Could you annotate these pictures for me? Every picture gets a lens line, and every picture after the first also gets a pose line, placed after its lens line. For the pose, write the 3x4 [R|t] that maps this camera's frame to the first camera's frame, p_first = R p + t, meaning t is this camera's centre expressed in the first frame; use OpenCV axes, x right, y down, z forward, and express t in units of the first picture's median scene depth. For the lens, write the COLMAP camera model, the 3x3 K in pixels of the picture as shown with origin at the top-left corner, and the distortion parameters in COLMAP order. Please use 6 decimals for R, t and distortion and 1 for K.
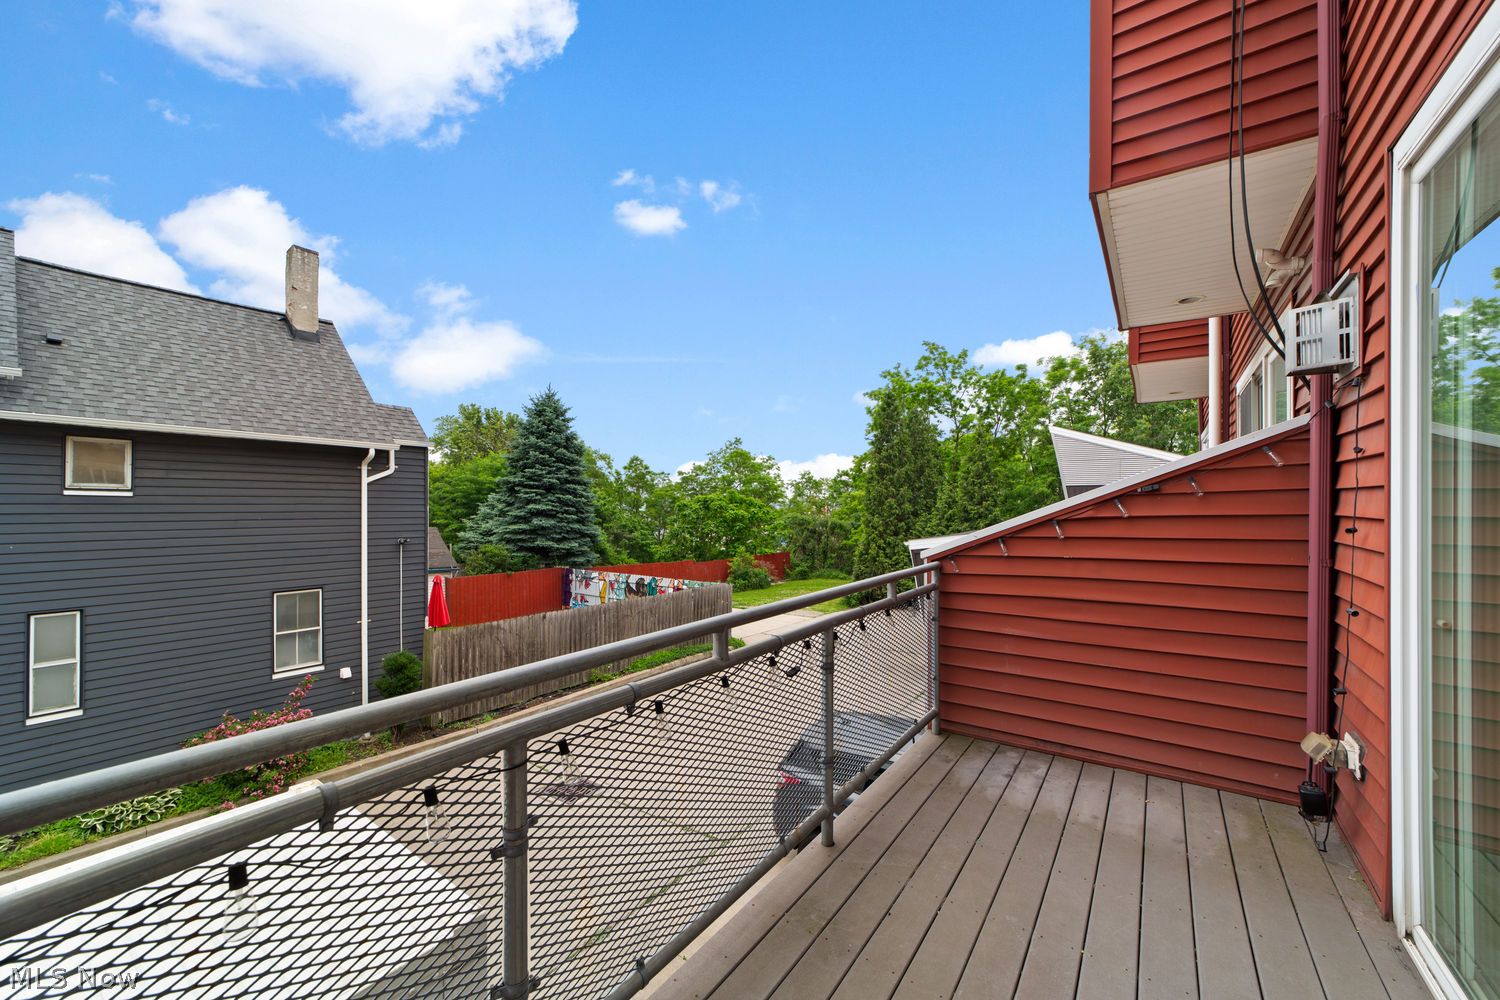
lens RADIAL K [[570.1, 0, 744.8], [0, 570.1, 504.9], [0, 0, 1]] dist [-0.009017, 0.003611]
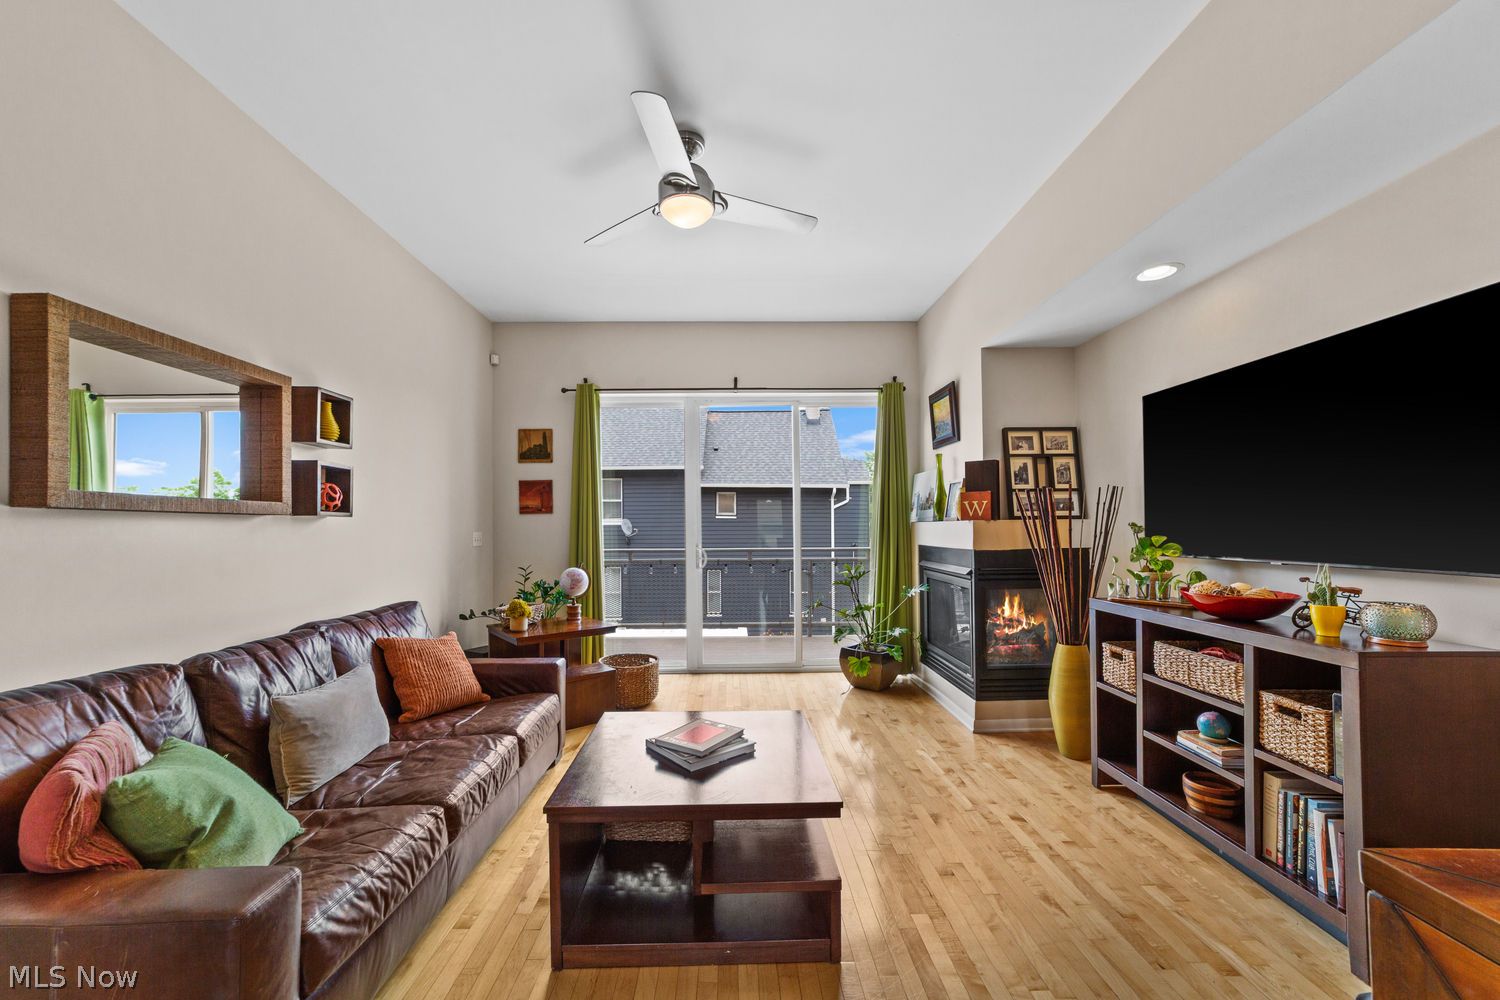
lens RADIAL K [[570.1, 0, 751.8], [0, 570.1, 523.6], [0, 0, 1]] dist [-0.009017, 0.003611]
pose [[0.621300, -0.002496, -0.783569, 0.514914], [0.005655, 0.999983, 0.001299, 0.001578], [0.783552, -0.005238, 0.621304, -0.233151]]
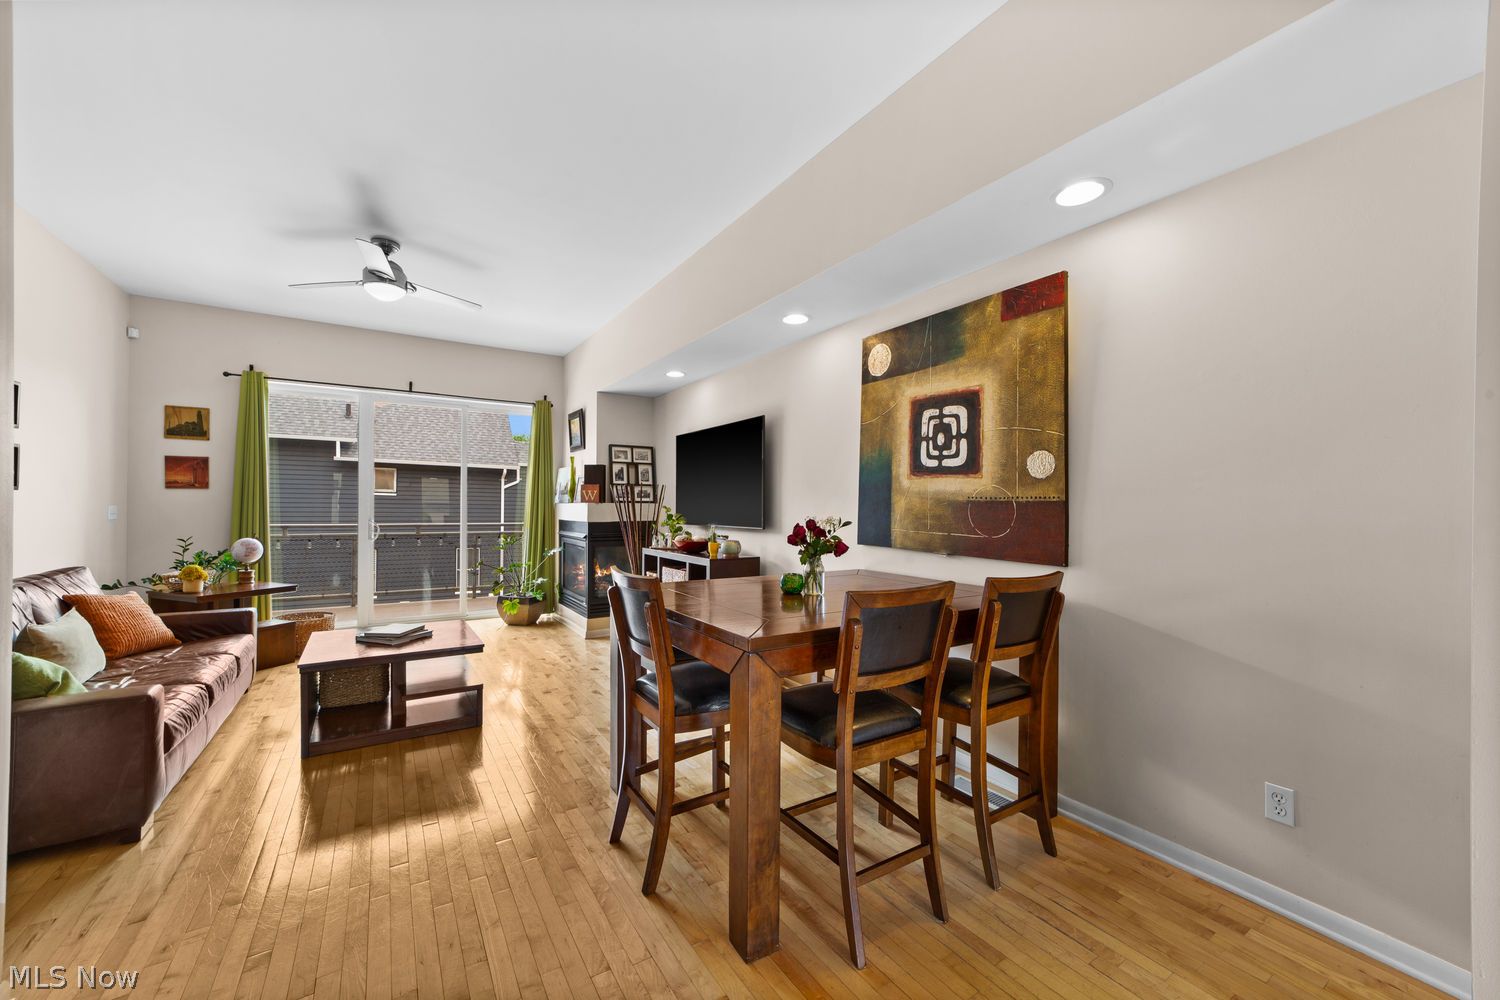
lens RADIAL K [[570.1, 0, 735.5], [0, 570.1, 503.6], [0, 0, 1]] dist [-0.009017, 0.003611]
pose [[0.928983, 0.011221, -0.369953, 0.665595], [-0.012616, 0.999919, -0.001353, 0.000423], [0.369908, 0.005924, 0.929049, -0.370117]]
